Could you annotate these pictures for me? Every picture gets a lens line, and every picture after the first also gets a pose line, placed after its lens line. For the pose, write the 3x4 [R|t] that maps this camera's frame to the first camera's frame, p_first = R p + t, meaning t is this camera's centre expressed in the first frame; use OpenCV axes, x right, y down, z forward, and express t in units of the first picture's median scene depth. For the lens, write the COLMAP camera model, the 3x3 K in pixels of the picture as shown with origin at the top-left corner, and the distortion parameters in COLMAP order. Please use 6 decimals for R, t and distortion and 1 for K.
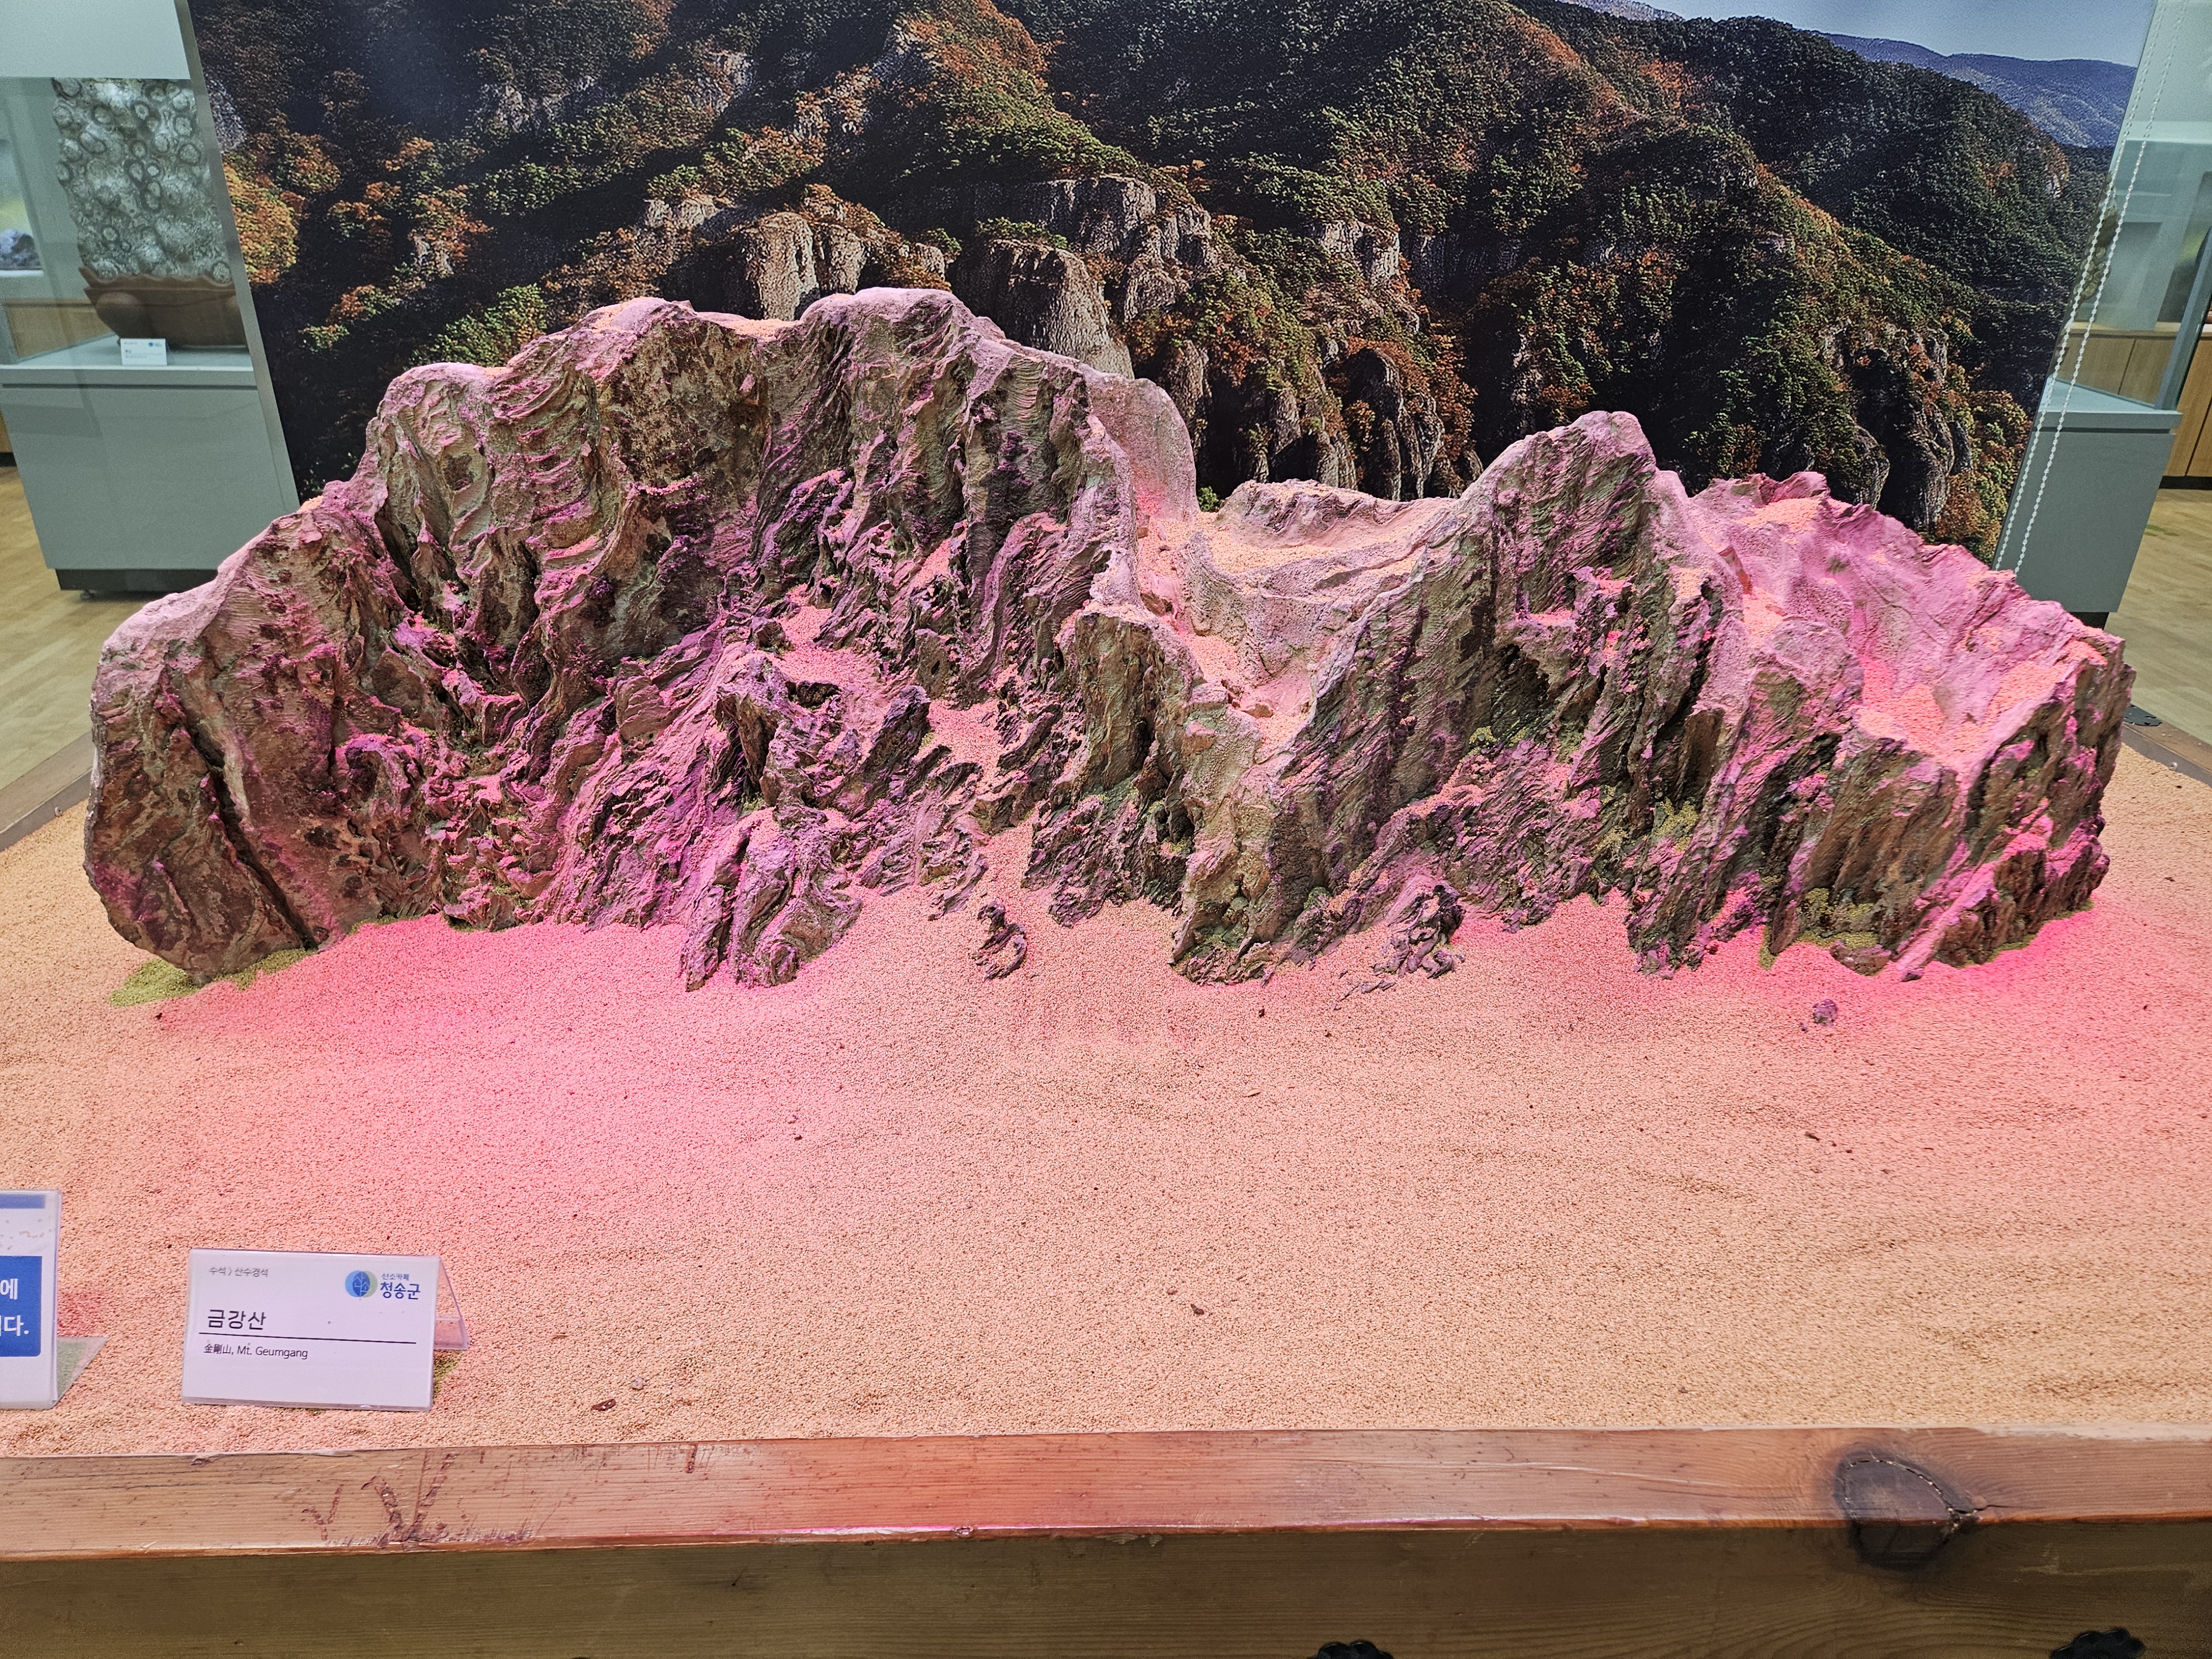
lens RADIAL K [[1478.9, 0, 1085.7], [0, 1478.9, 829.7], [0, 0, 1]] dist [0.068994, -0.057217]
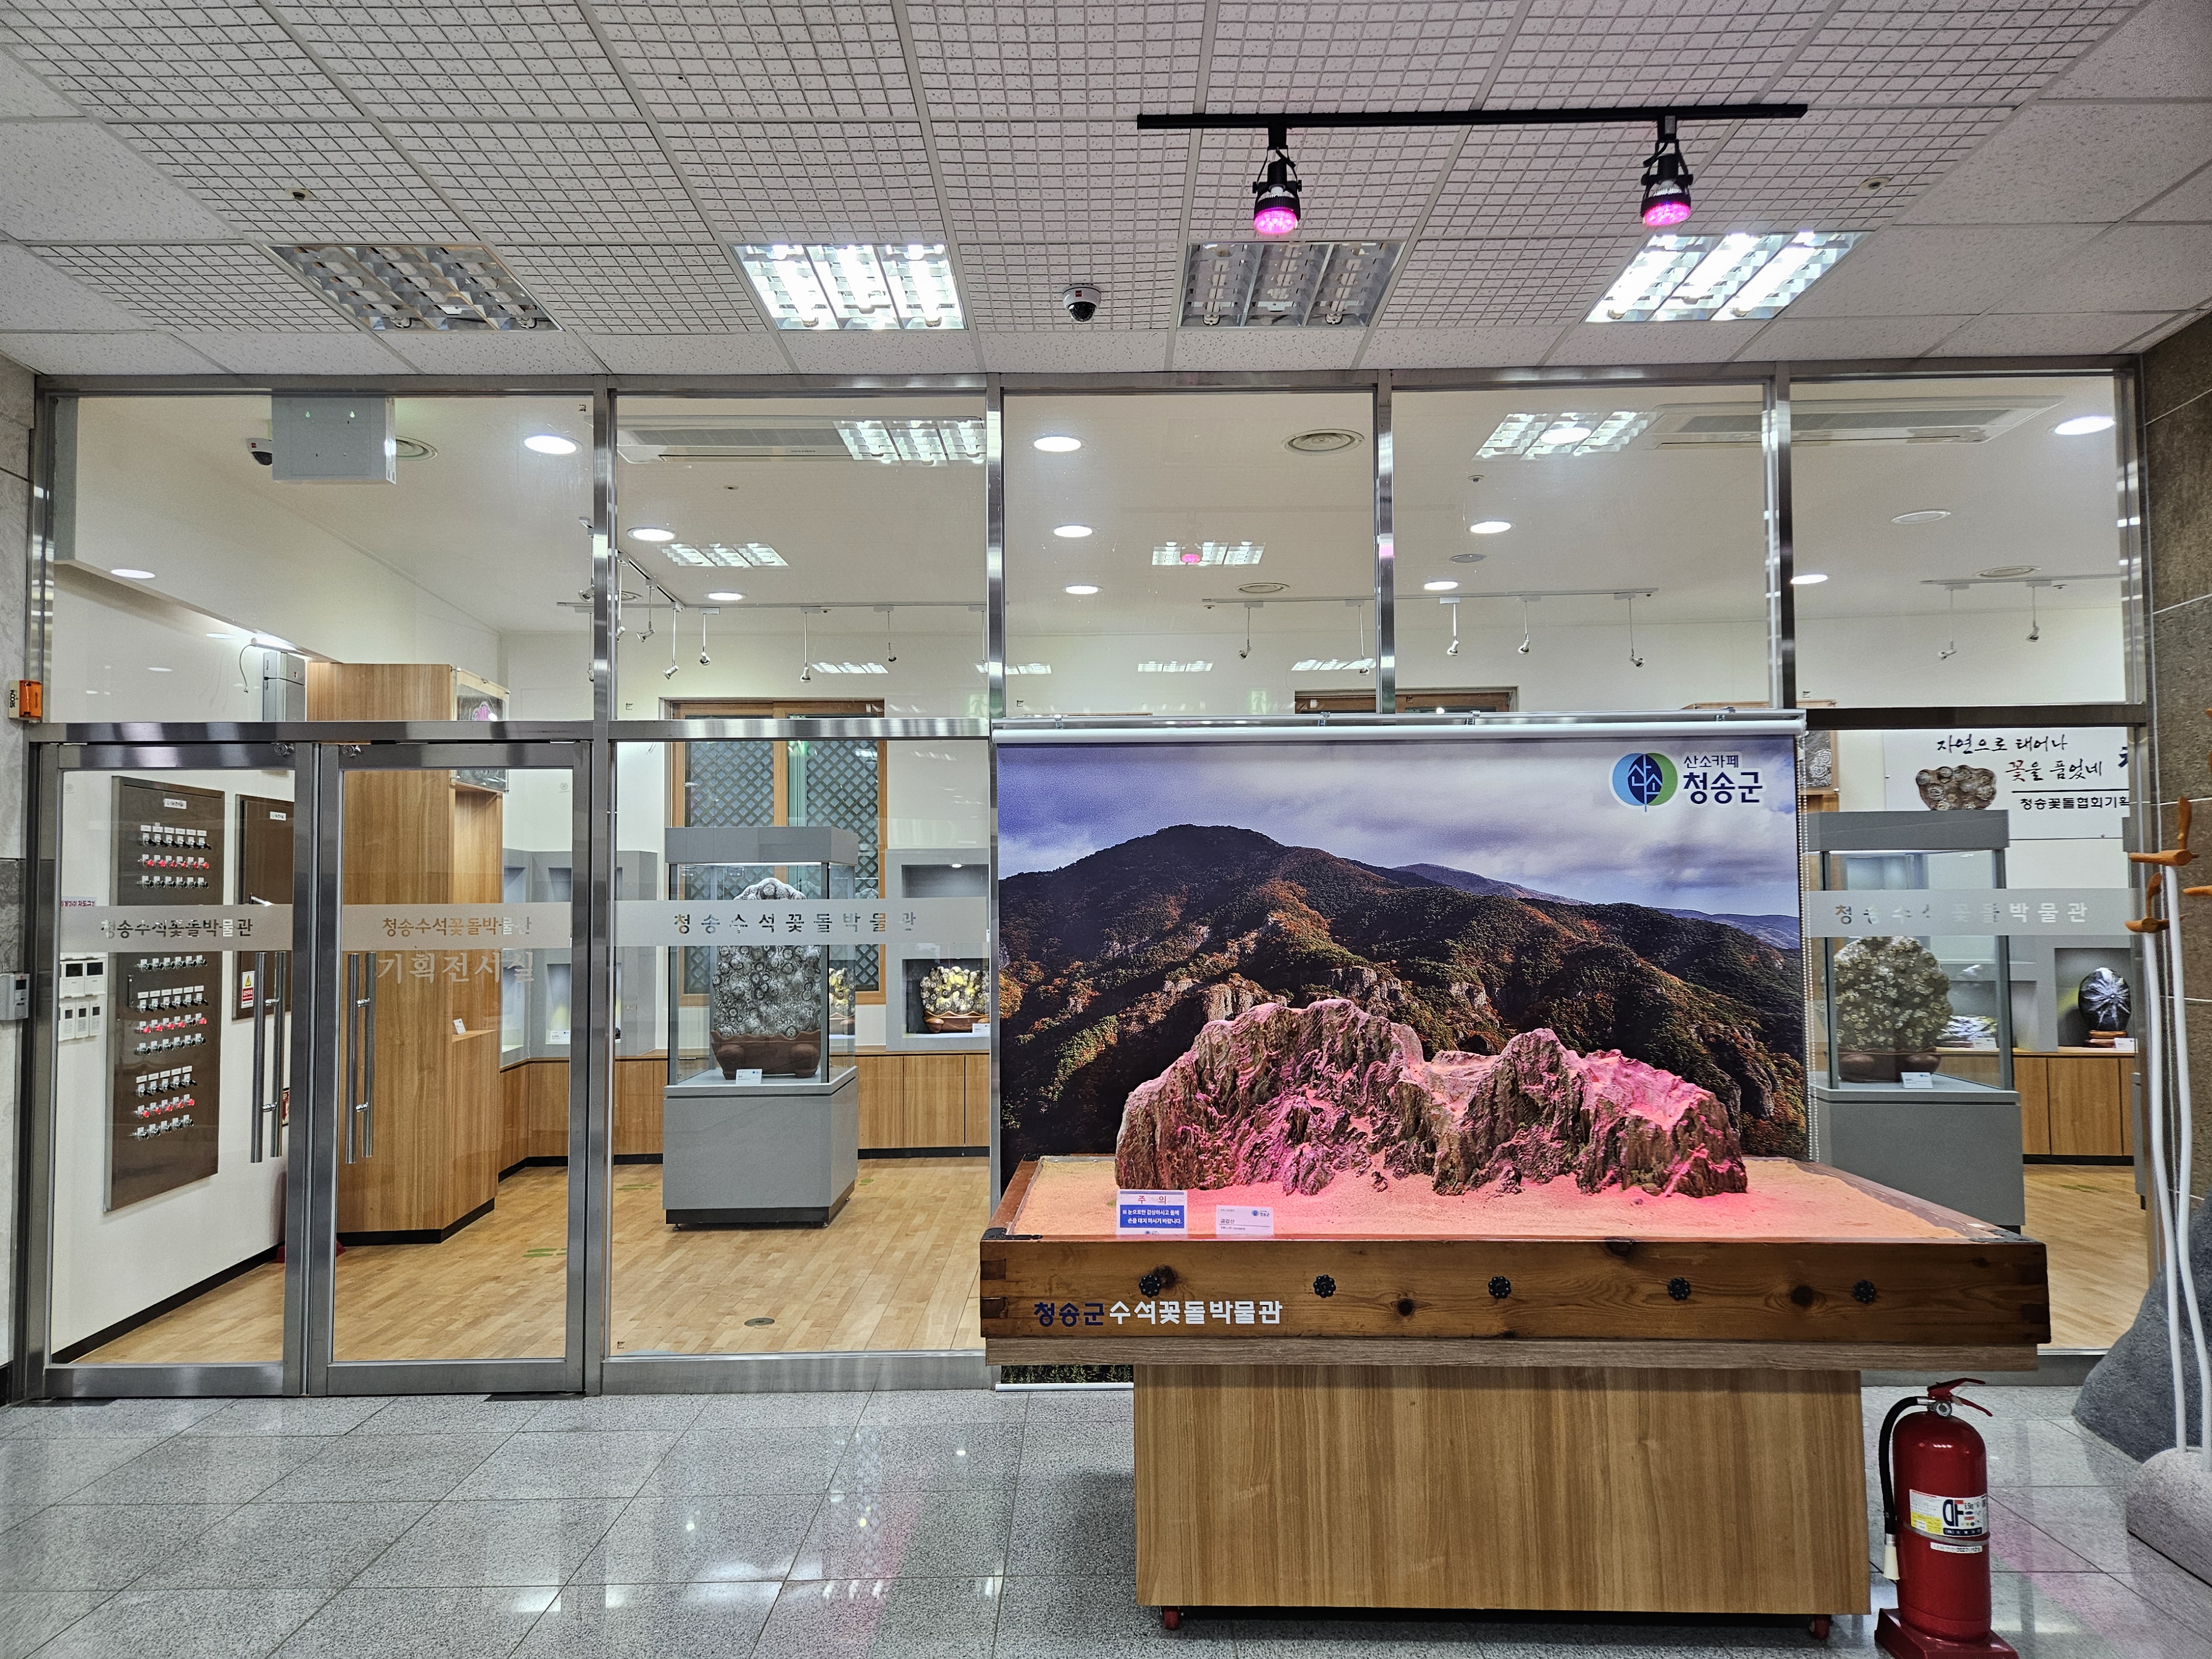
lens RADIAL K [[1478.9, 0, 1085.7], [0, 1478.9, 829.7], [0, 0, 1]] dist [0.068994, -0.057217]
pose [[0.996150, -0.031963, -0.081631, -0.397731], [-0.011070, 0.877843, -0.478821, 0.942263], [0.086964, 0.477881, 0.874109, -2.242831]]
